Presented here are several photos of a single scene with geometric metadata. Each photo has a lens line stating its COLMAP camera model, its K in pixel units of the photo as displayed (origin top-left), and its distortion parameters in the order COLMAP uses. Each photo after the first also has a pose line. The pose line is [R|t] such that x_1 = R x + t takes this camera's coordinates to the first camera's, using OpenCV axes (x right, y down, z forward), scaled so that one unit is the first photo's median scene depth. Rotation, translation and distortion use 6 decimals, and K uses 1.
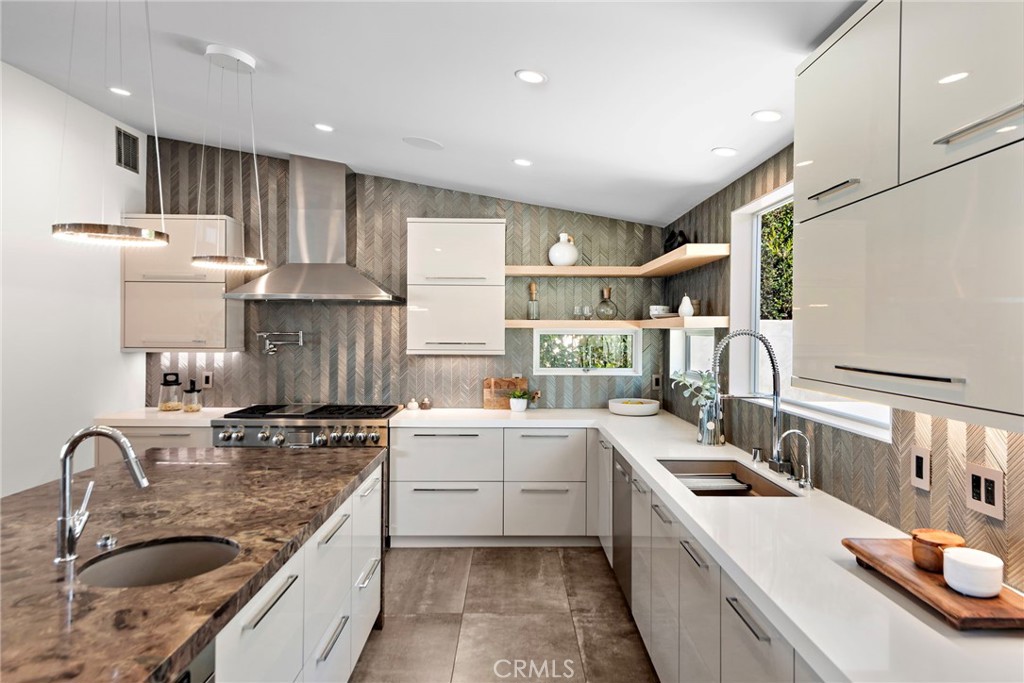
lens RADIAL K [[596.5, 0, 509.6], [0, 596.5, 333.8], [0, 0, 1]] dist [0.004523, 0.001377]
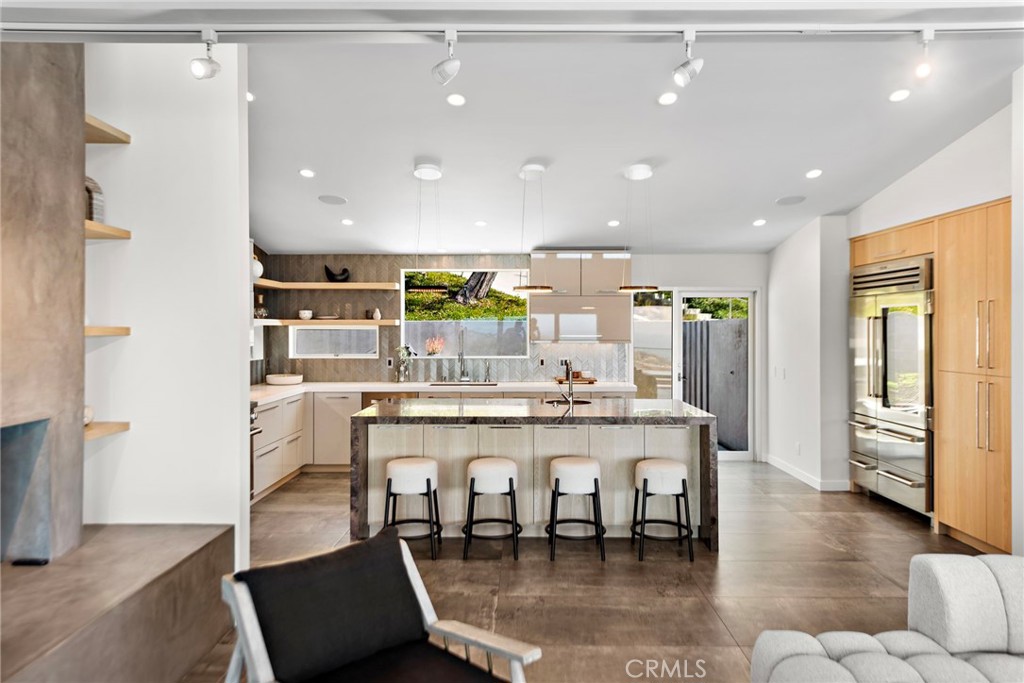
lens RADIAL K [[740.9, 0, 487.7], [0, 740.9, 329.5], [0, 0, 1]] dist [0.007153, -0.001285]
pose [[0.042426, -0.008967, 0.999059, -1.512996], [-0.001023, 0.999959, 0.009018, -0.013997], [-0.999099, -0.001405, 0.042415, 0.416929]]
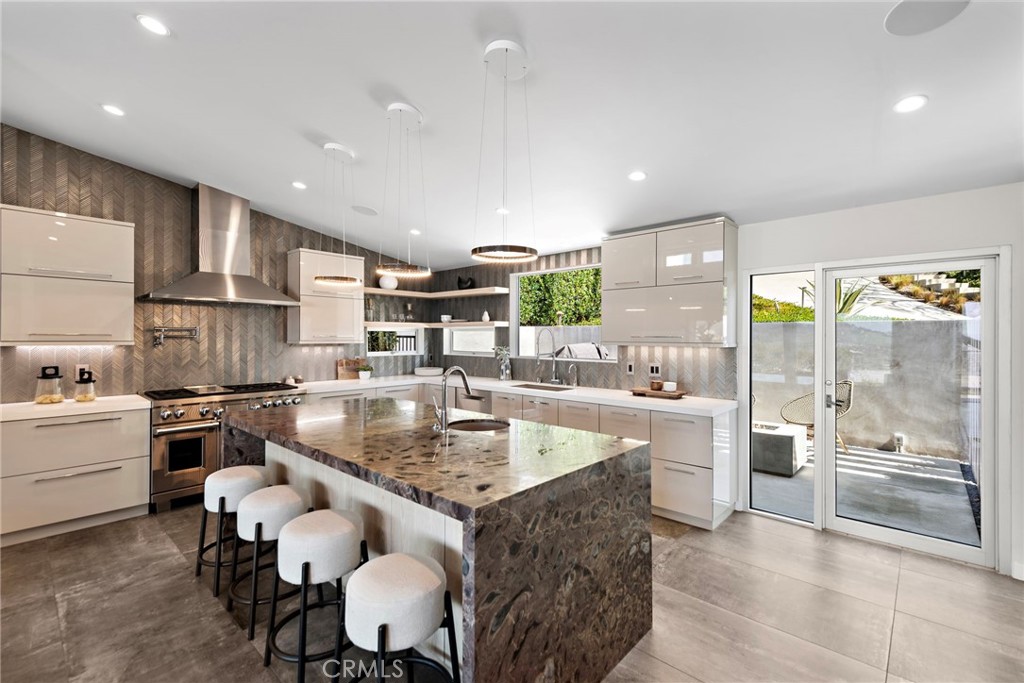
lens RADIAL K [[459.9, 0, 497.3], [0, 459.9, 333.5], [0, 0, 1]] dist [0.008548, -0.001767]
pose [[0.704225, 0.000610, 0.709977, -0.602705], [0.000360, 0.999999, -0.001216, 0.010937], [-0.709977, 0.001112, 0.704224, -0.101053]]
